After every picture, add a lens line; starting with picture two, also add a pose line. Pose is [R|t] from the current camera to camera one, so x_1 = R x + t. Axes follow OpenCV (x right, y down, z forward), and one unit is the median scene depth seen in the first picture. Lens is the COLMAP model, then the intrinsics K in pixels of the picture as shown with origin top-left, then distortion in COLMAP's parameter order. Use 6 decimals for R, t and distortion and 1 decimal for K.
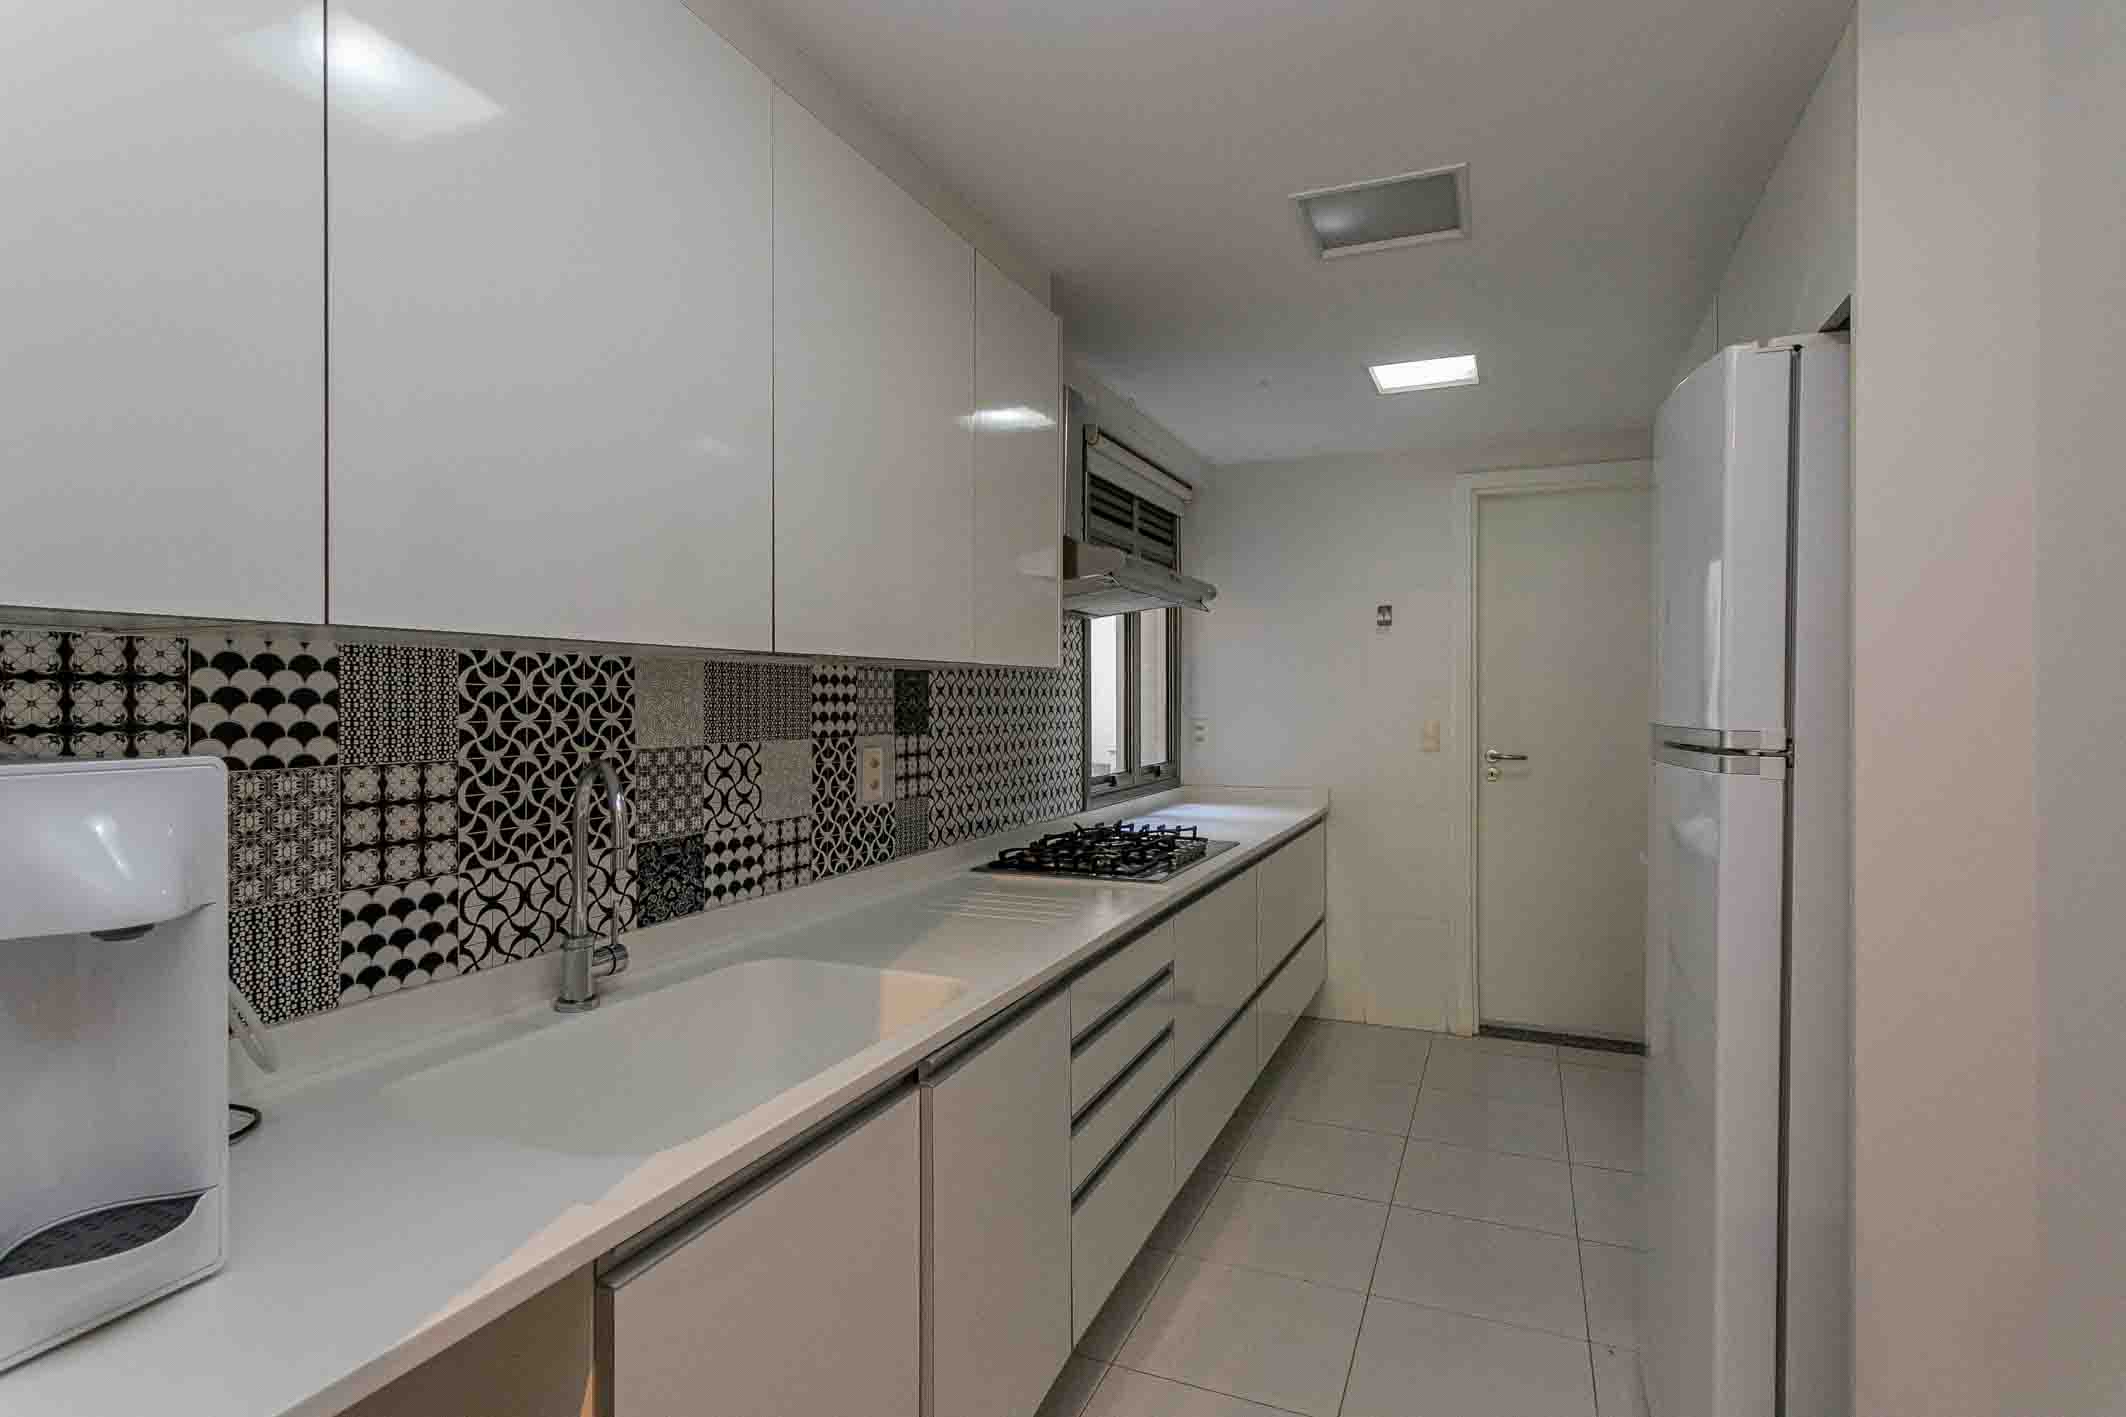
lens RADIAL K [[1024.8, 0, 1071.0], [0, 1024.8, 699.1], [0, 0, 1]] dist [0.000530, 0.000500]
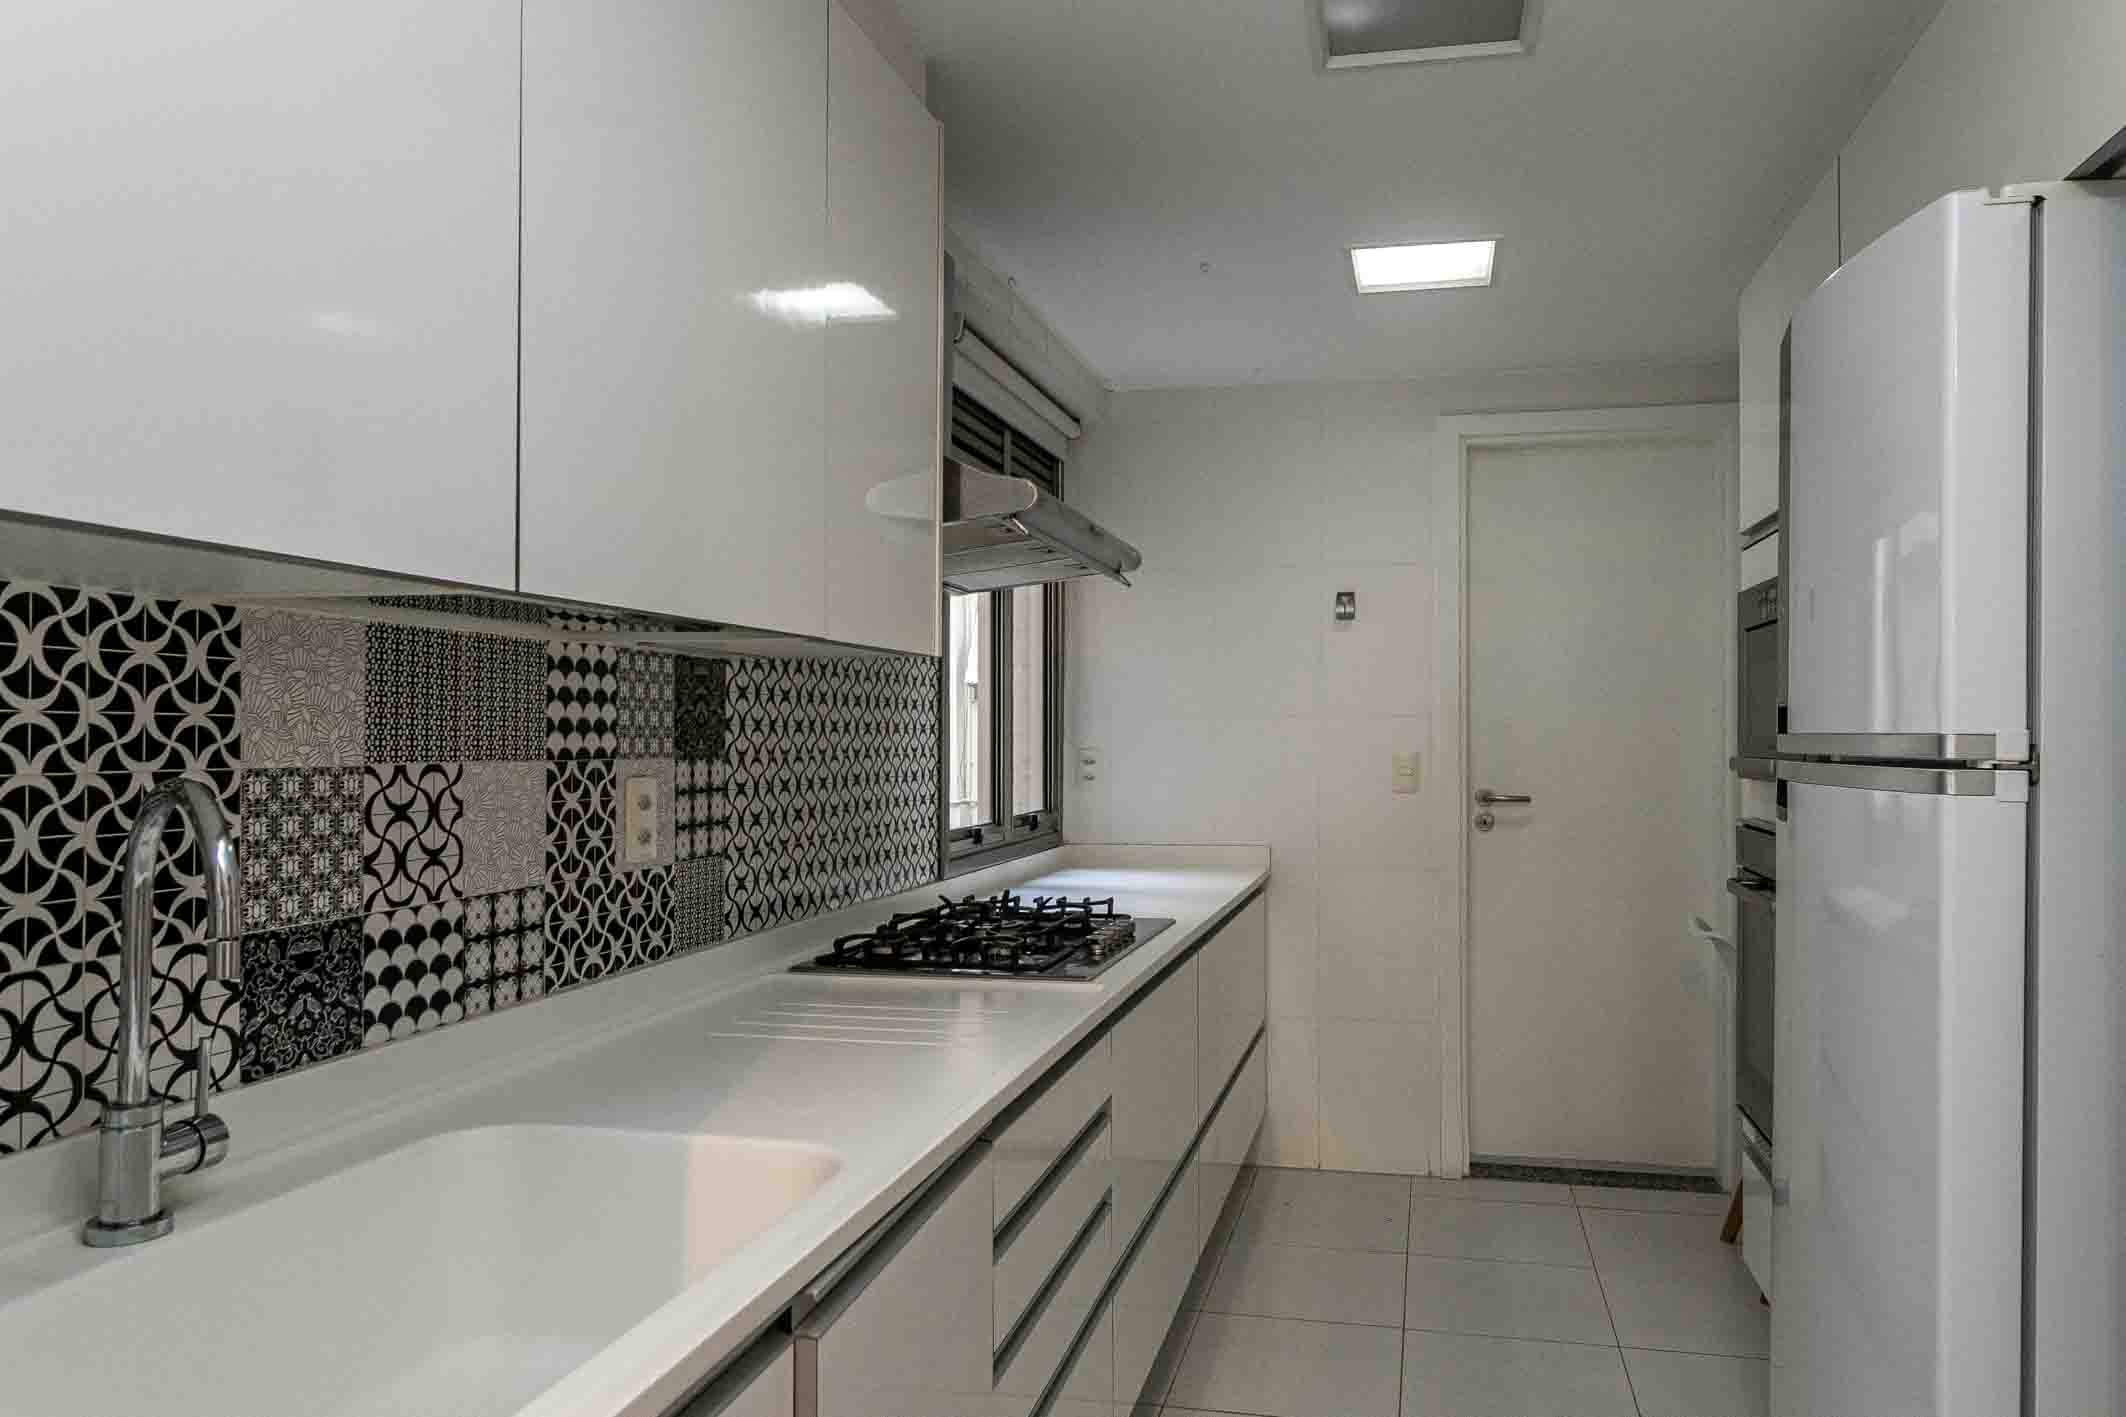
lens RADIAL K [[1387.6, 0, 1119.2], [0, 1387.6, 718.1], [0, 0, 1]] dist [-0.001633, 0.000820]
pose [[0.981862, 0.004557, 0.189544, -0.072036], [-0.001891, 0.999897, -0.014242, 0.023877], [-0.189590, 0.013626, 0.981769, 0.118016]]
